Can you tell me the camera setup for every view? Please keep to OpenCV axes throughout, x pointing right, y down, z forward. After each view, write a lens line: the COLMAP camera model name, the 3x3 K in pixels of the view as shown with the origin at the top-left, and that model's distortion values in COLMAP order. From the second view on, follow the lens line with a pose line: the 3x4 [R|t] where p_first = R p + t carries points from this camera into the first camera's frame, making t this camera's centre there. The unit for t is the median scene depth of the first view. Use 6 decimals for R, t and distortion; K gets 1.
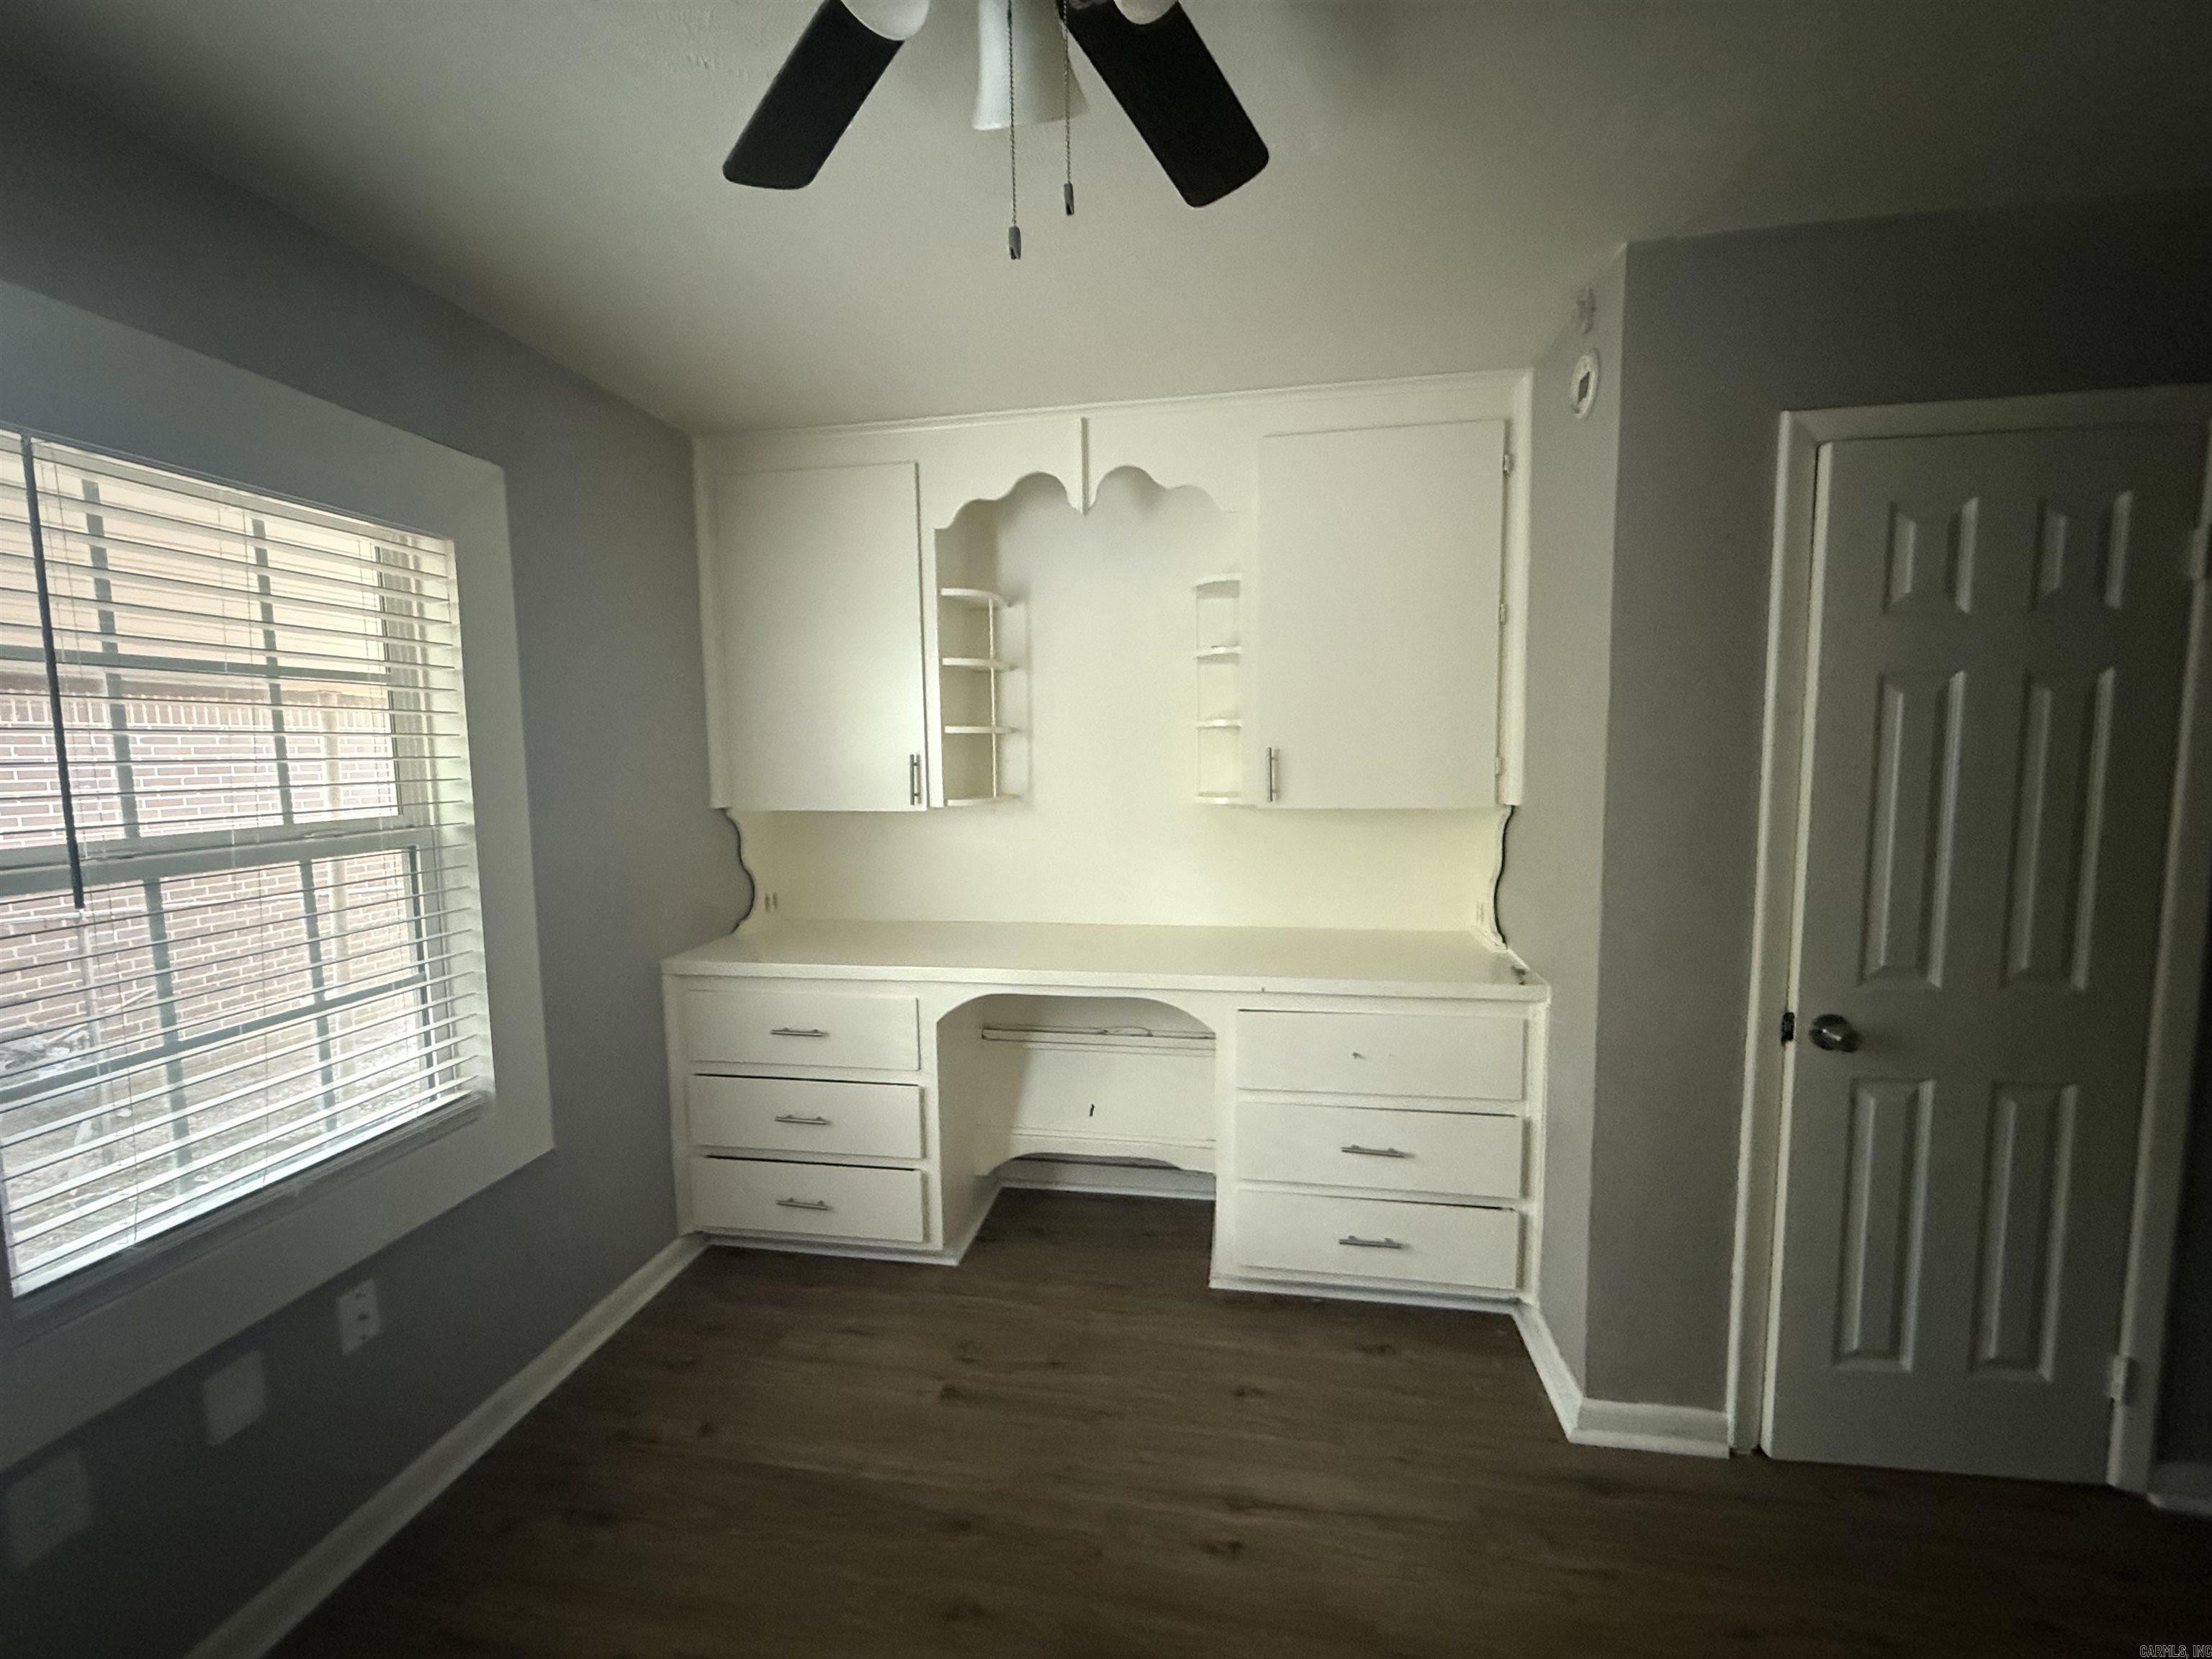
lens RADIAL K [[884.4, 0, 1100.7], [0, 884.4, 827.7], [0, 0, 1]] dist [0.000396, -0.000185]
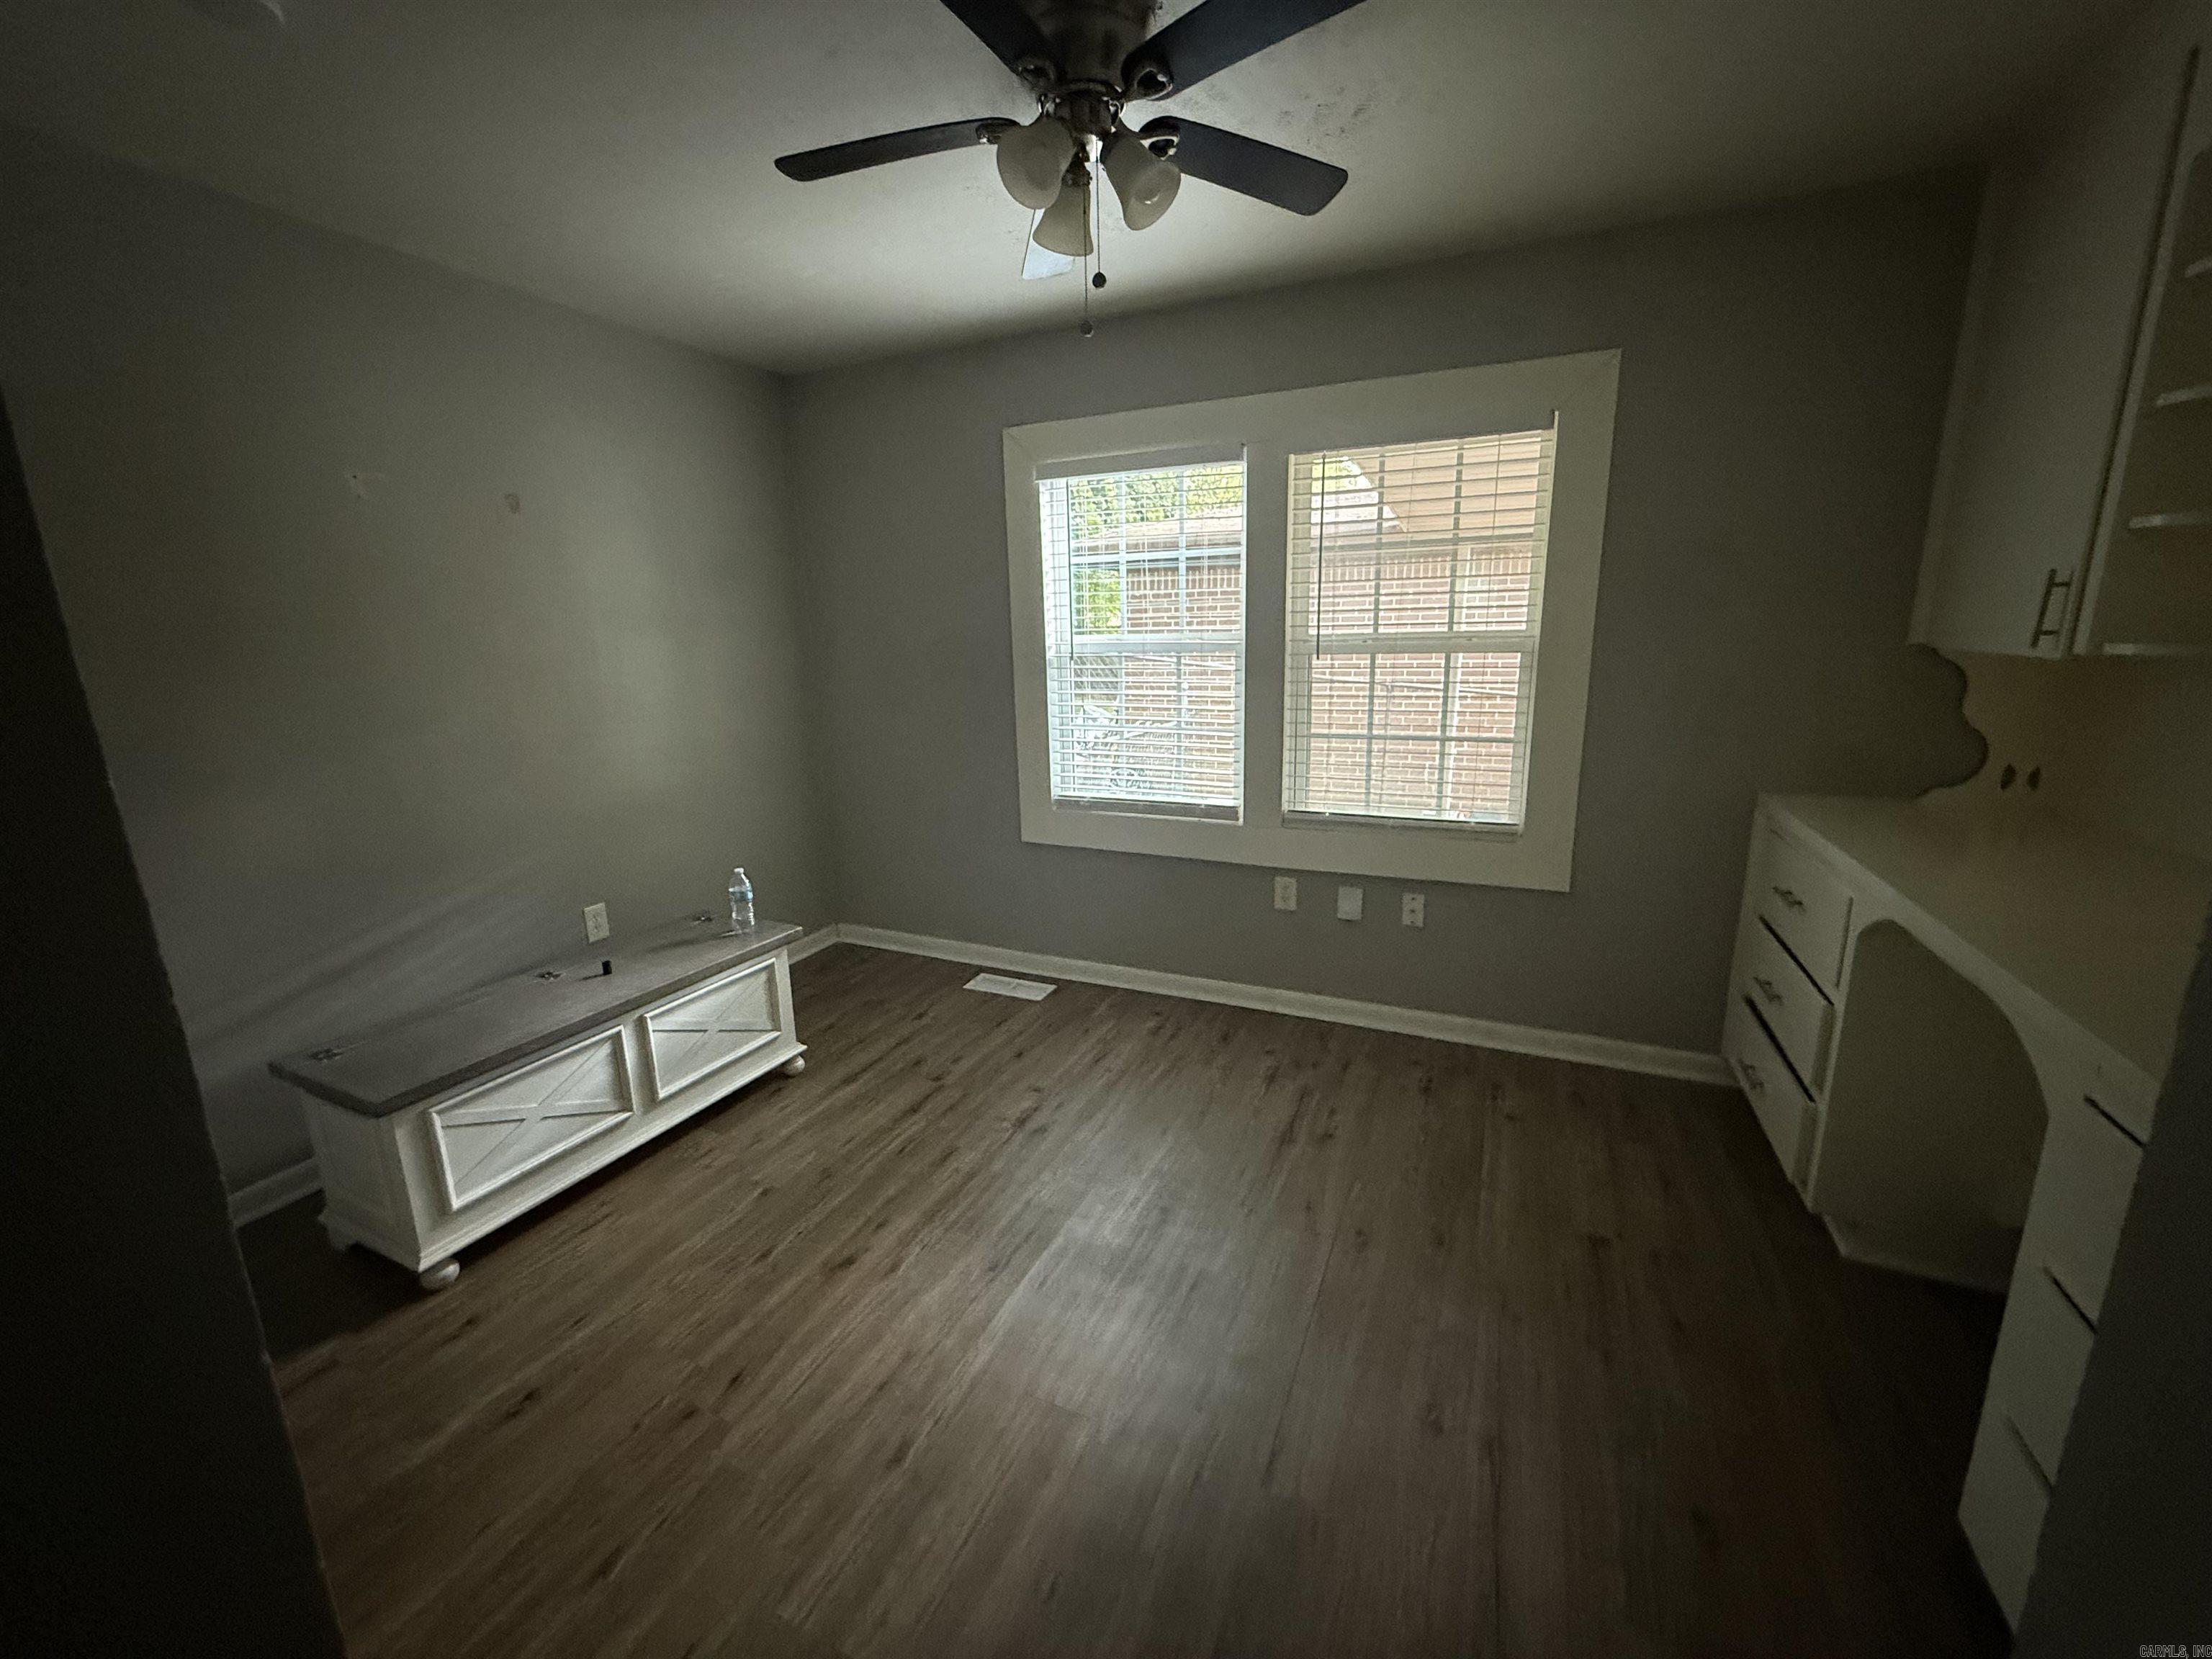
lens RADIAL K [[884.4, 0, 1106.1], [0, 884.4, 822.3], [0, 0, 1]] dist [0.000396, -0.000185]
pose [[-0.248466, 0.223817, -0.942428, 0.853326], [-0.065250, 0.966861, 0.246823, -0.023066], [0.966440, 0.122820, -0.225628, 0.678419]]
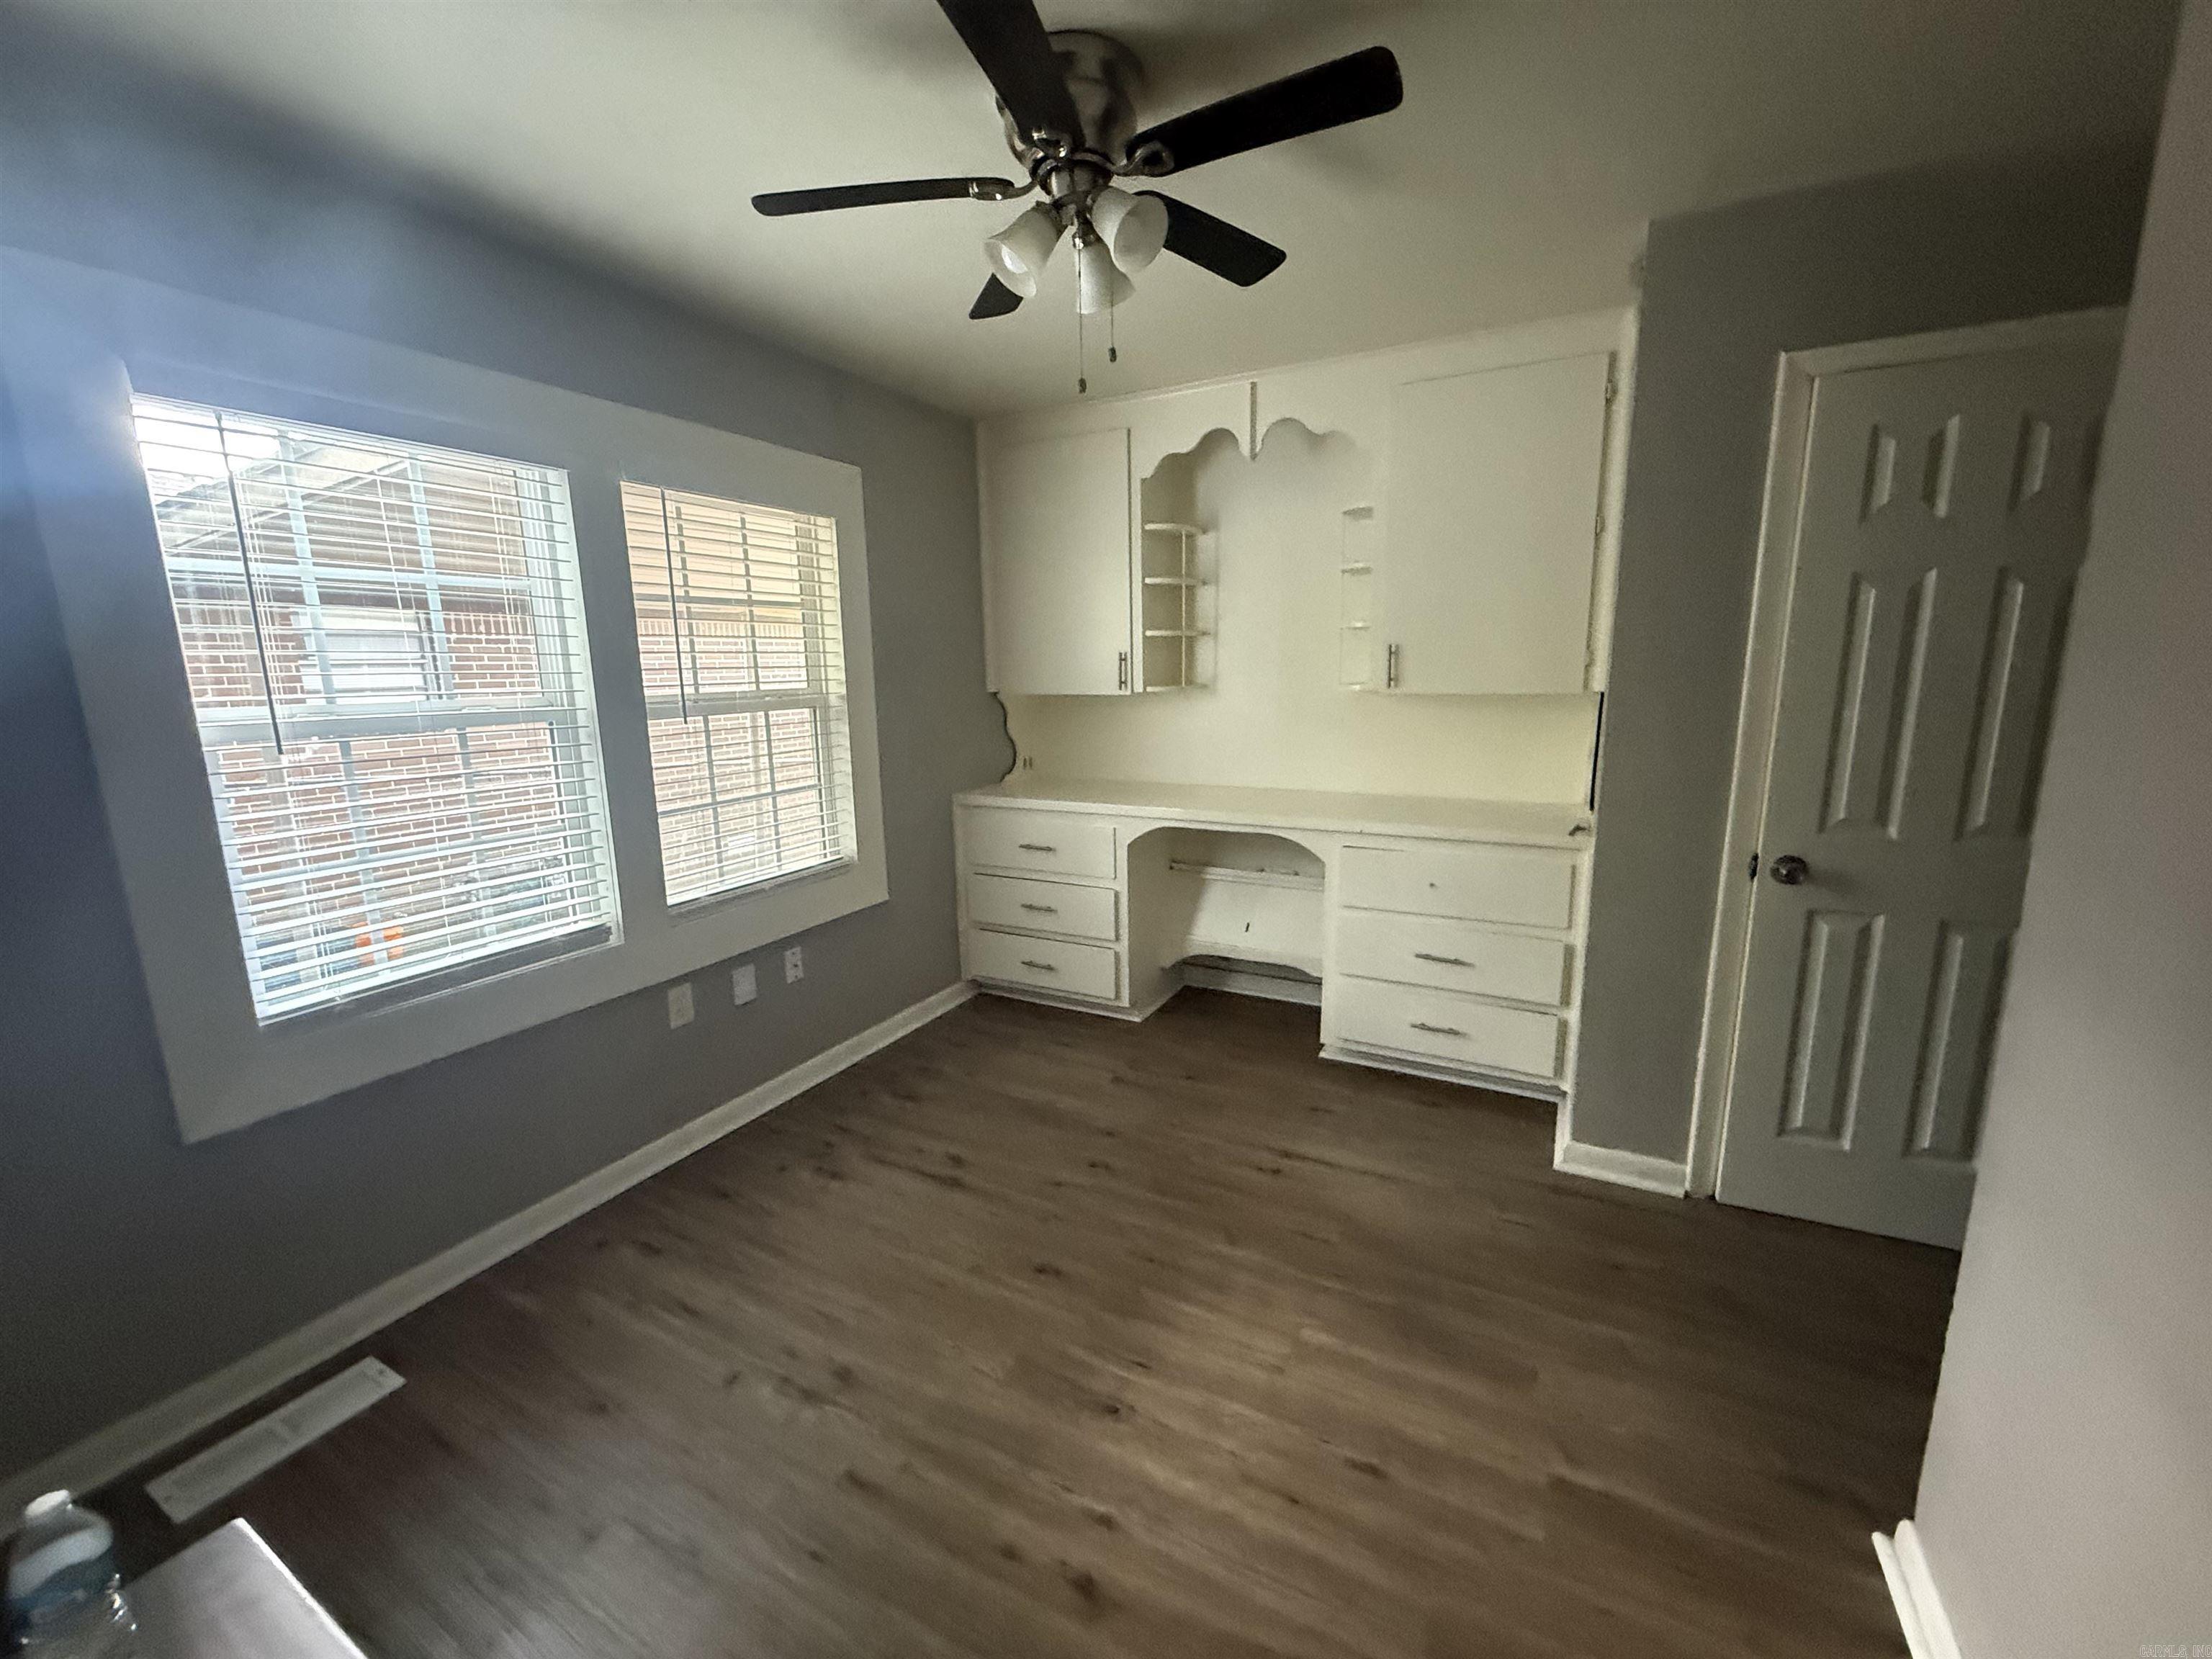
lens RADIAL K [[884.4, 0, 1099.0], [0, 884.4, 821.5], [0, 0, 1]] dist [0.000396, -0.000185]
pose [[0.947723, 0.054294, -0.314441, 0.265938], [-0.024325, 0.994844, 0.098461, 0.058358], [0.318165, -0.085665, 0.944157, -0.420129]]
